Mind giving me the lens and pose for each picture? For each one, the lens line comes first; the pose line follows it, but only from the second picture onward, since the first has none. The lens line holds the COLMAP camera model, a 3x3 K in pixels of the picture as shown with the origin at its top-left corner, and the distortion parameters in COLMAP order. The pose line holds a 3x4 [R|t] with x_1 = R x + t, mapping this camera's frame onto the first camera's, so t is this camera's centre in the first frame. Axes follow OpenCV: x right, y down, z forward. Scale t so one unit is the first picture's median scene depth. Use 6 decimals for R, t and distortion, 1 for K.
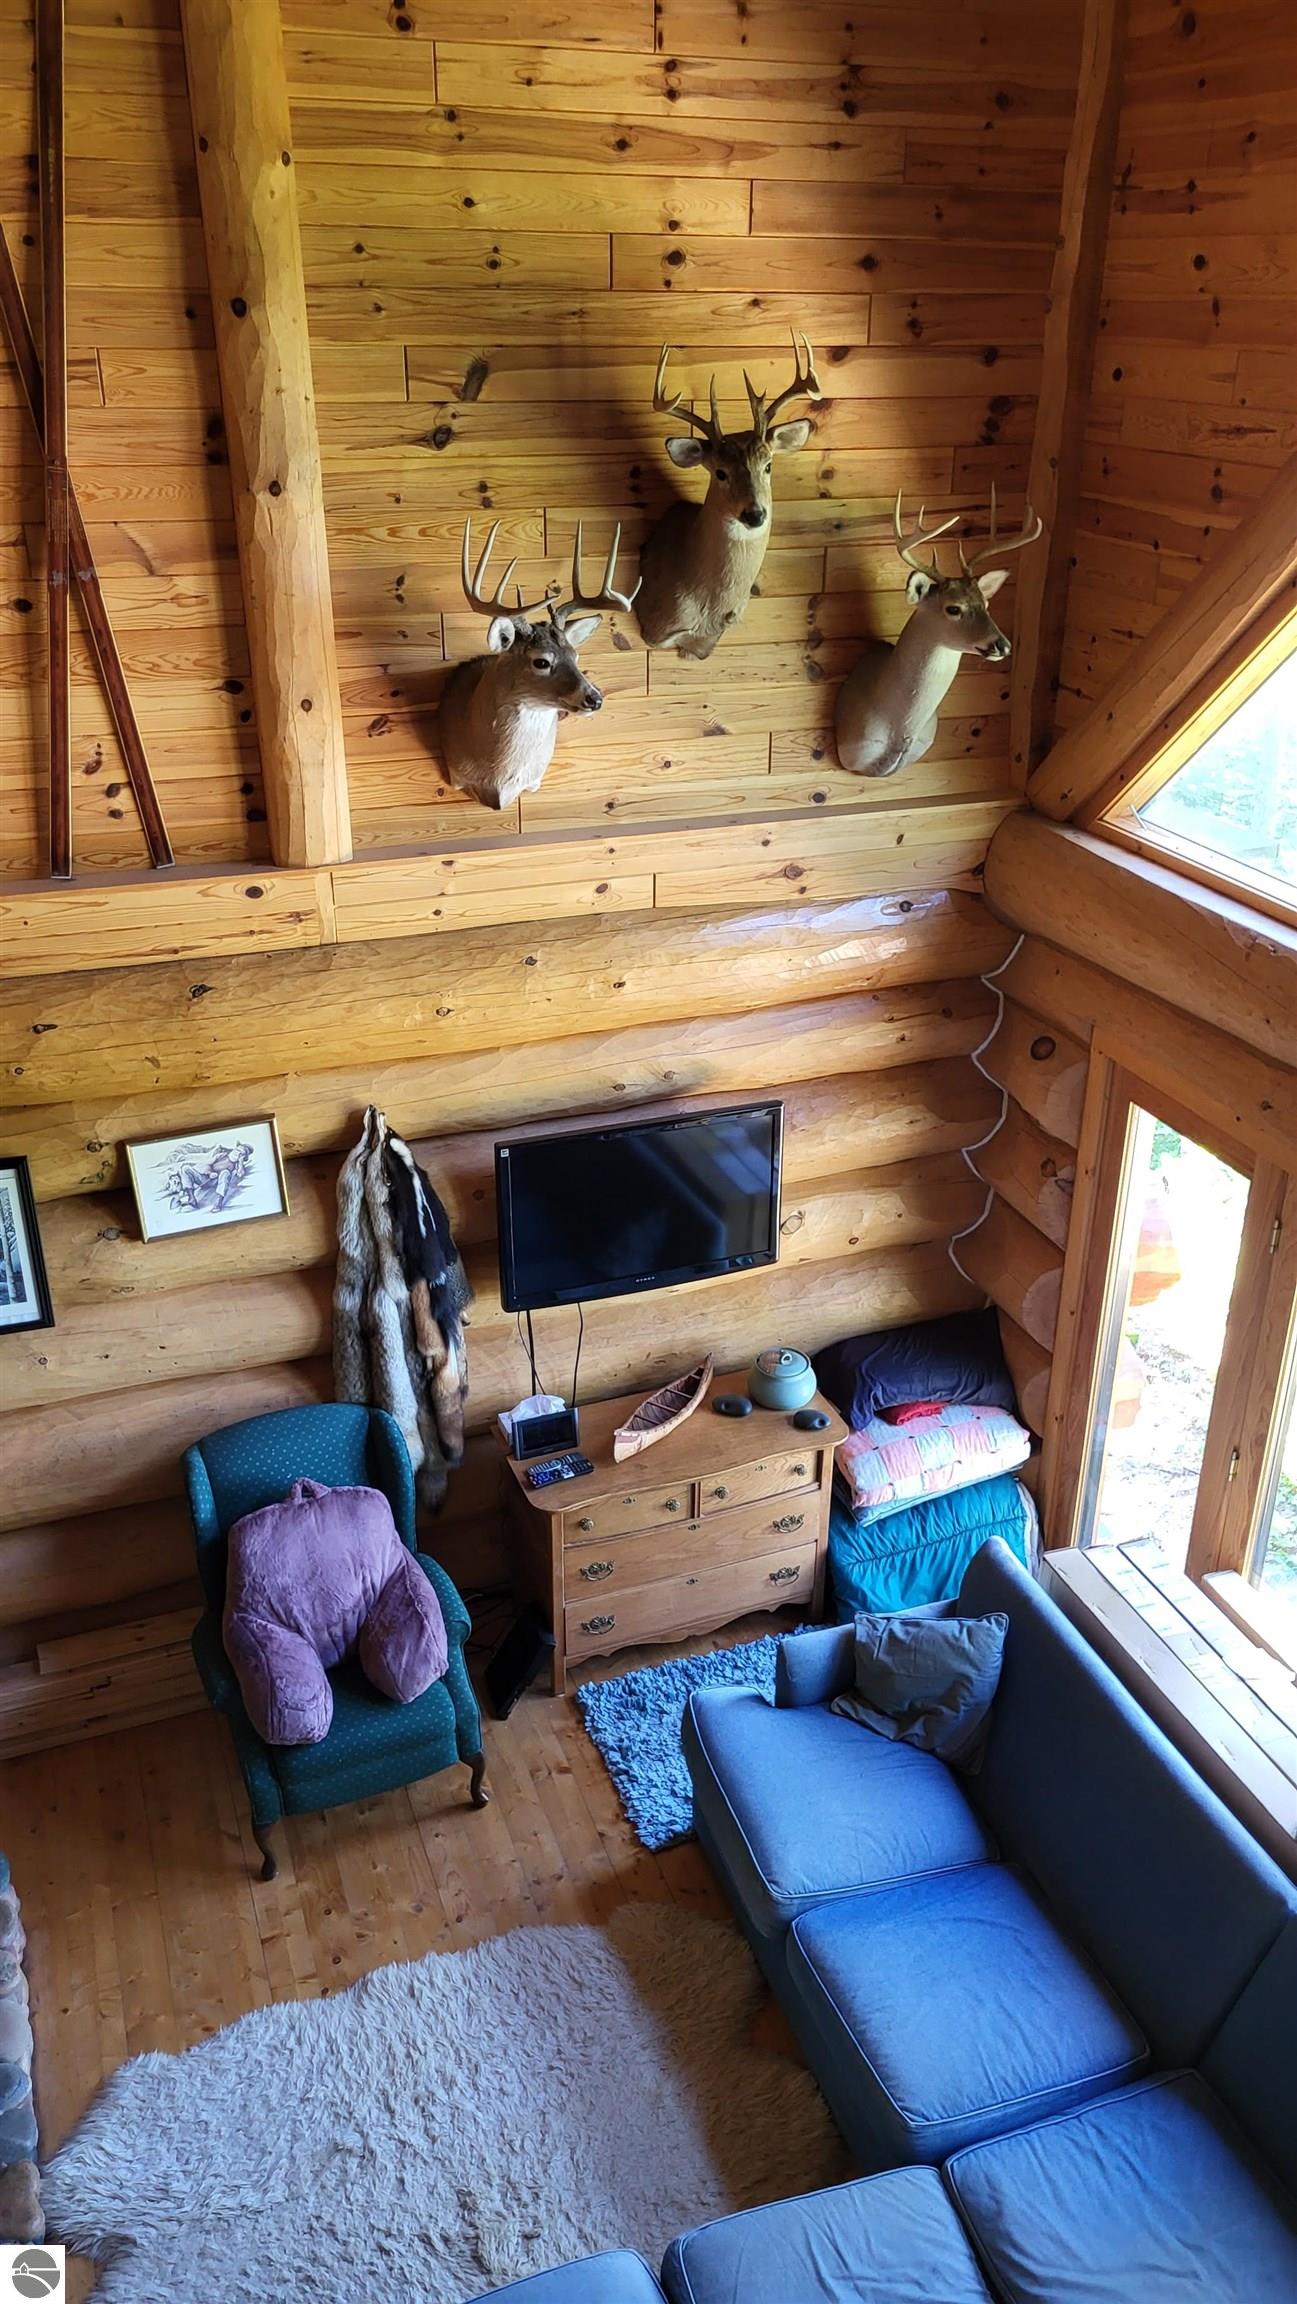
lens RADIAL K [[1760.0, 0, 675.3], [0, 1760.0, 1169.0], [0, 0, 1]] dist [0.050479, -0.038762]
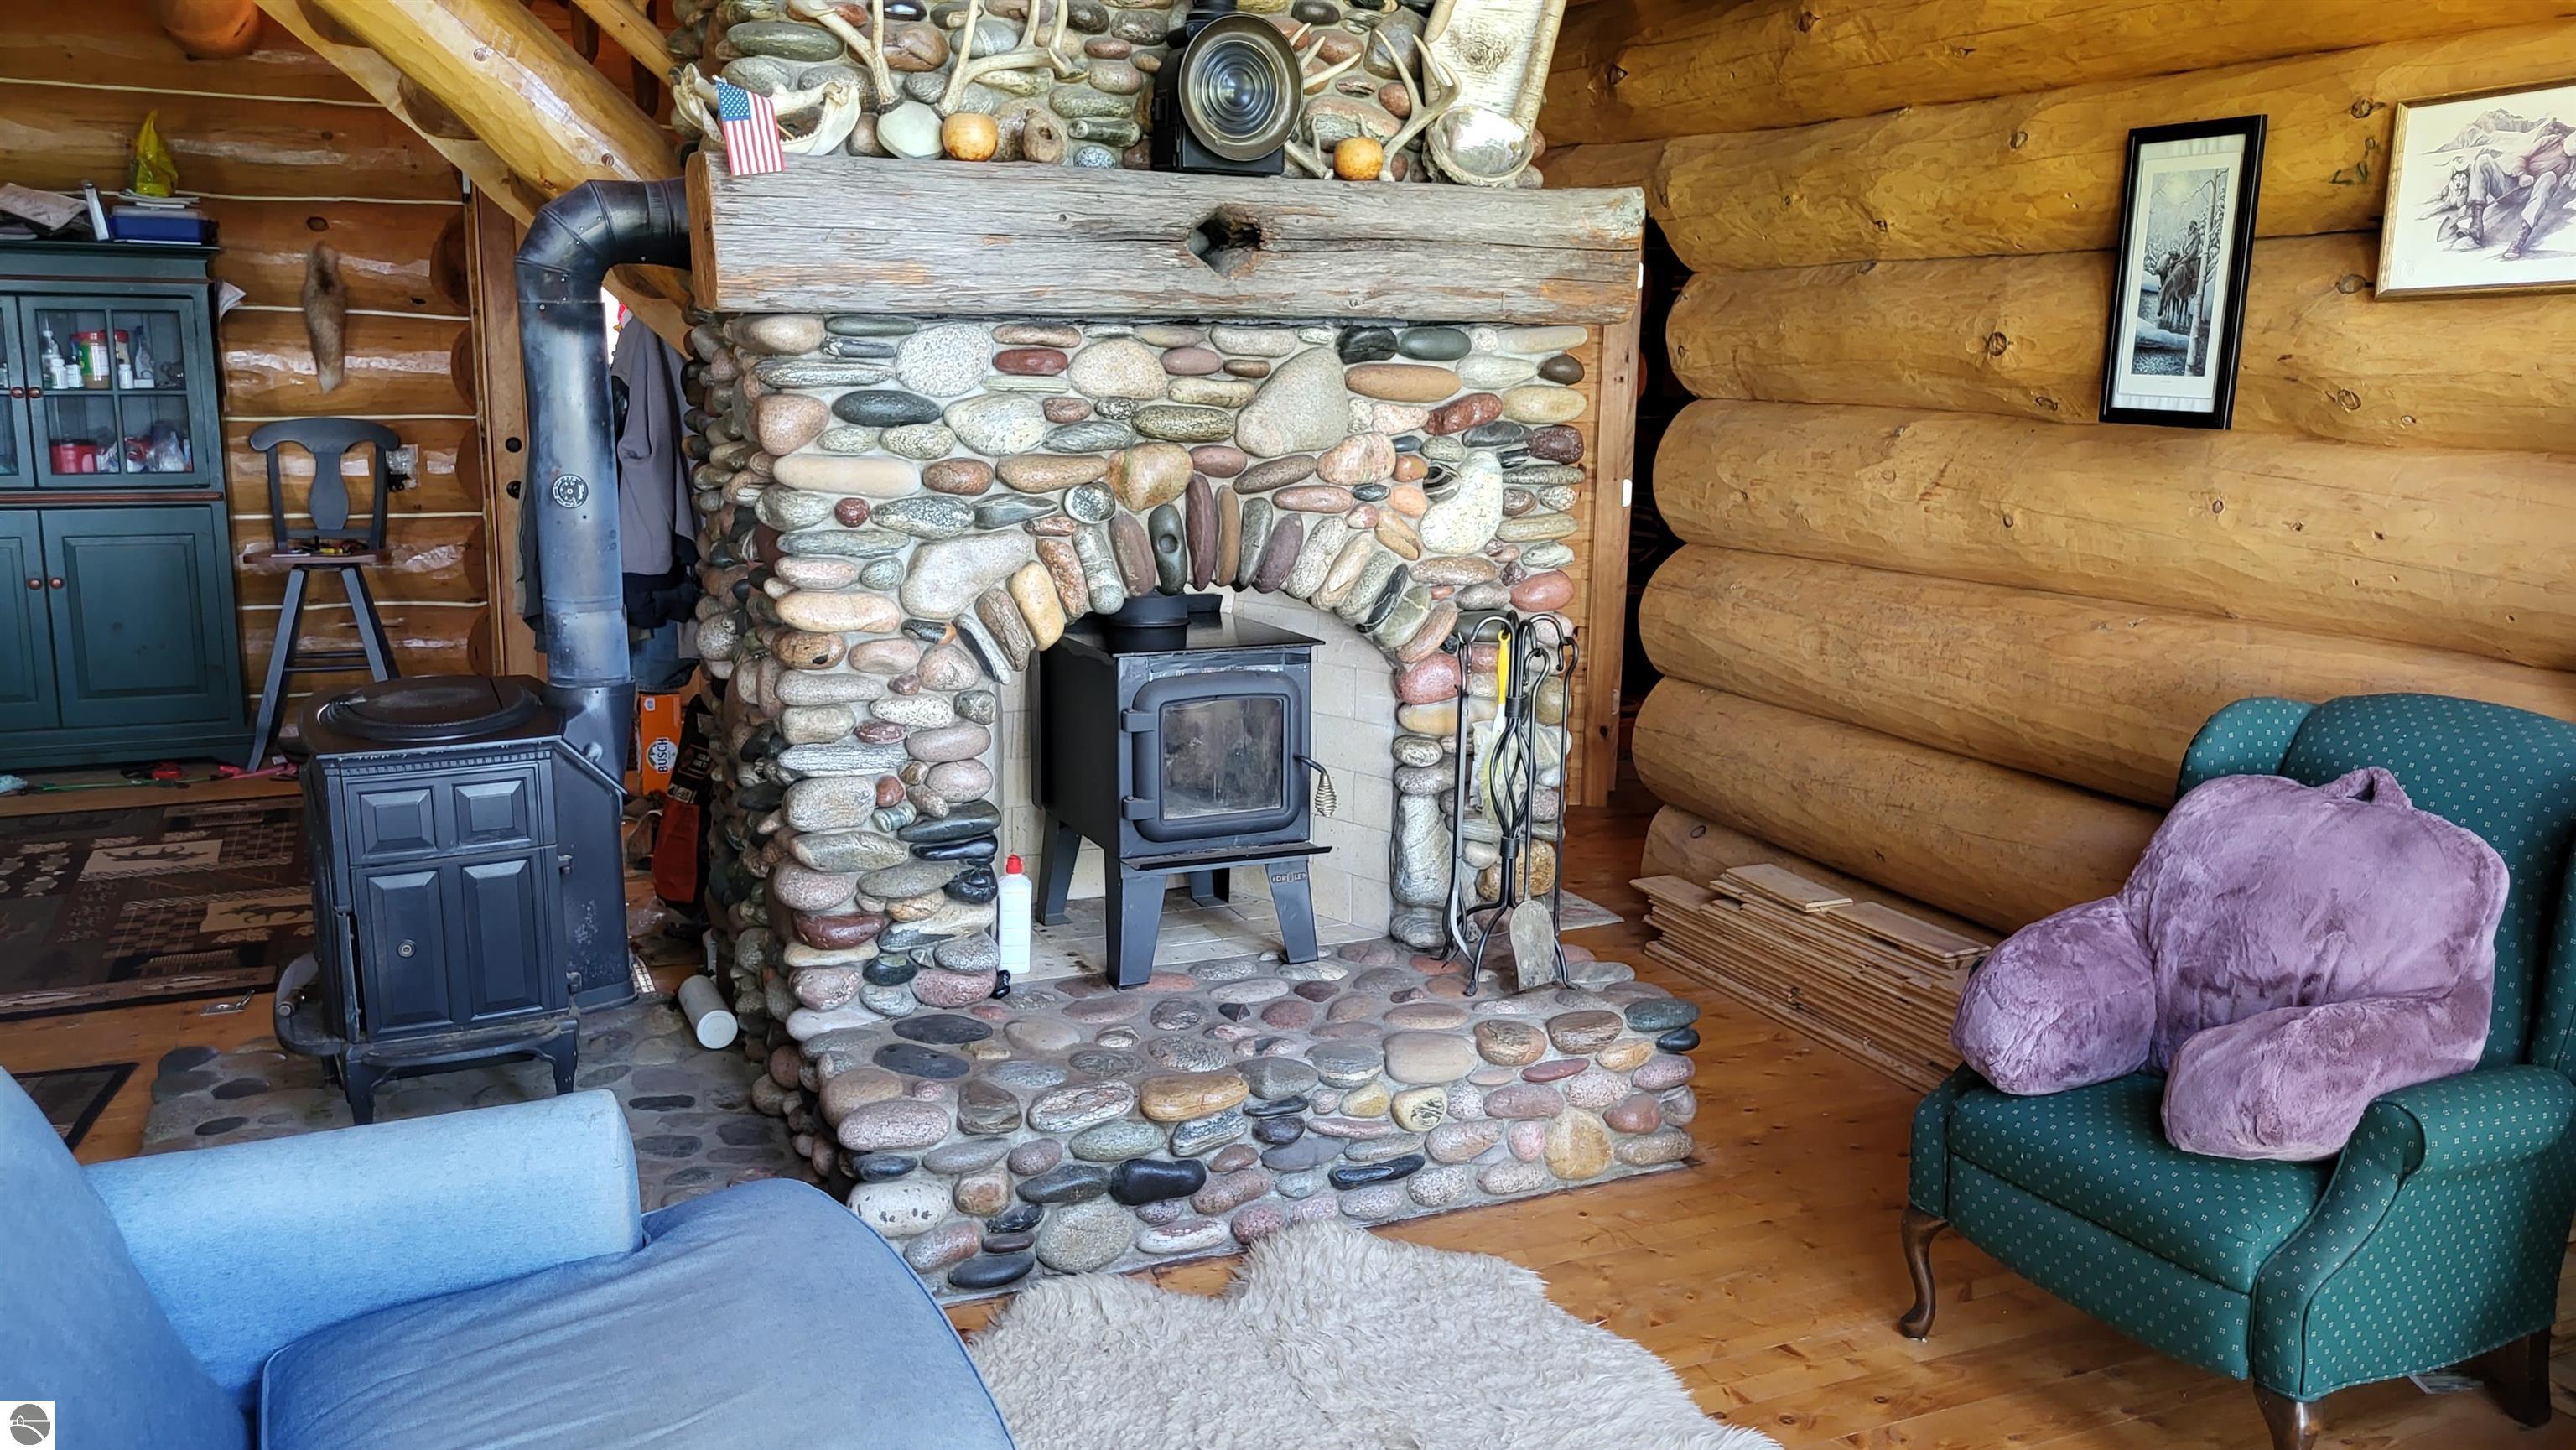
lens RADIAL K [[1967.9, 0, 1284.6], [0, 1967.9, 710.5], [0, 0, 1]] dist [0.050479, -0.038762]
pose [[0.064475, 0.177142, -0.982071, 0.340716], [-0.465555, 0.875800, 0.127408, 0.245435], [0.882667, 0.448994, 0.138936, 0.666912]]
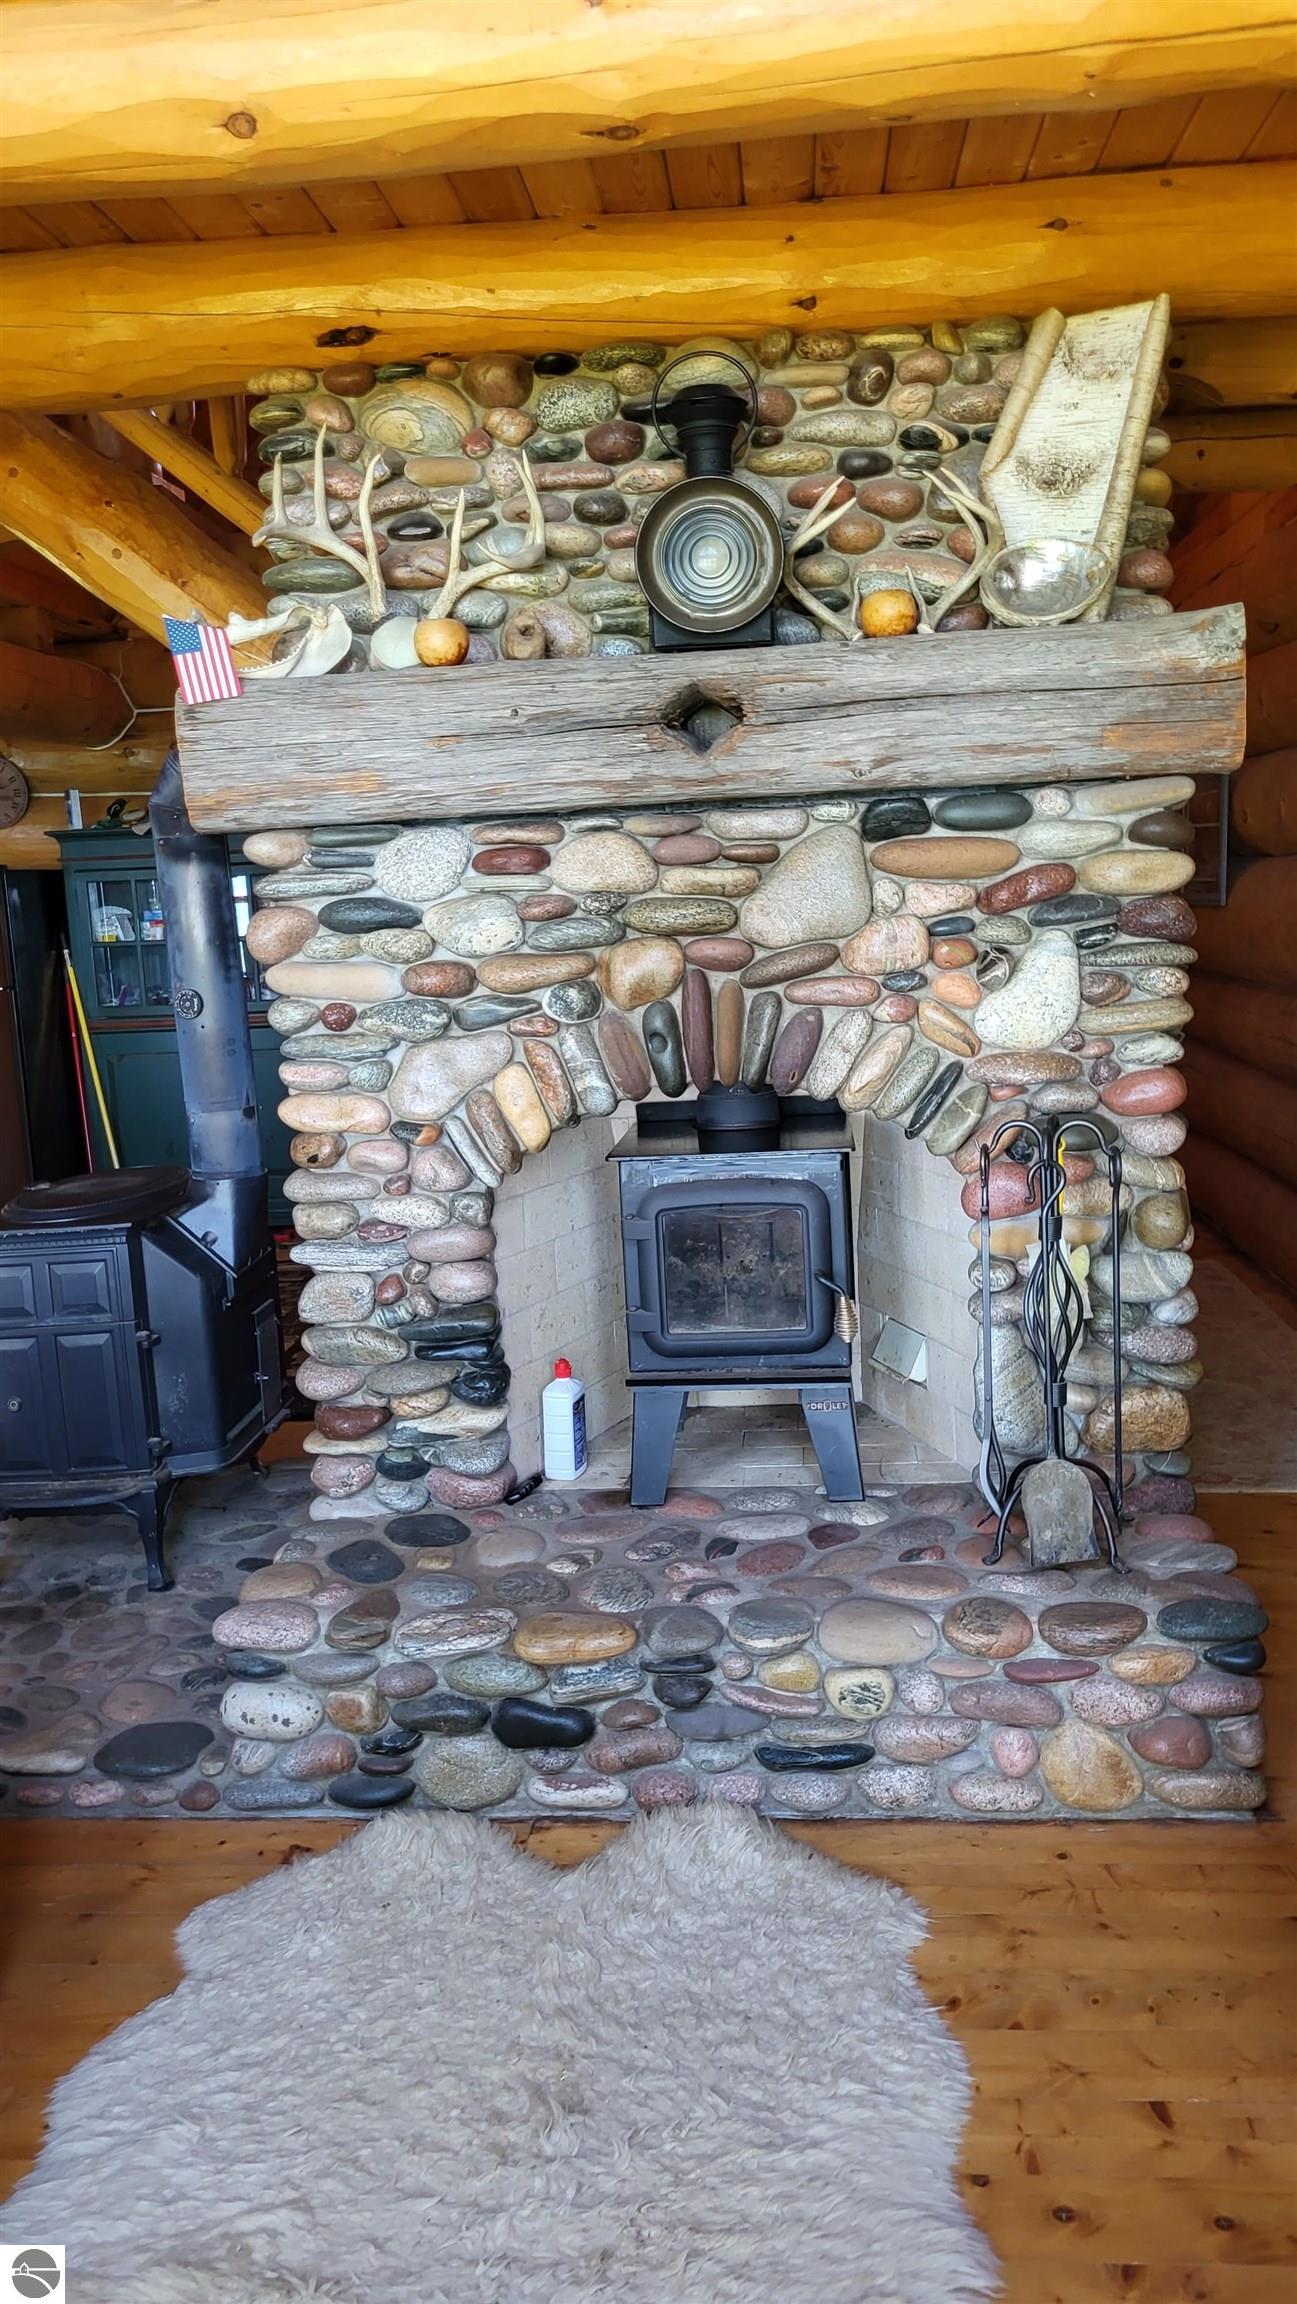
lens RADIAL K [[1760.0, 0, 631.8], [0, 1760.0, 1124.8], [0, 0, 1]] dist [0.050479, -0.038762]
pose [[-0.429974, 0.136515, -0.892460, 0.170688], [-0.367808, 0.876268, 0.311243, 0.140647], [0.824524, 0.462080, -0.326561, 0.909937]]
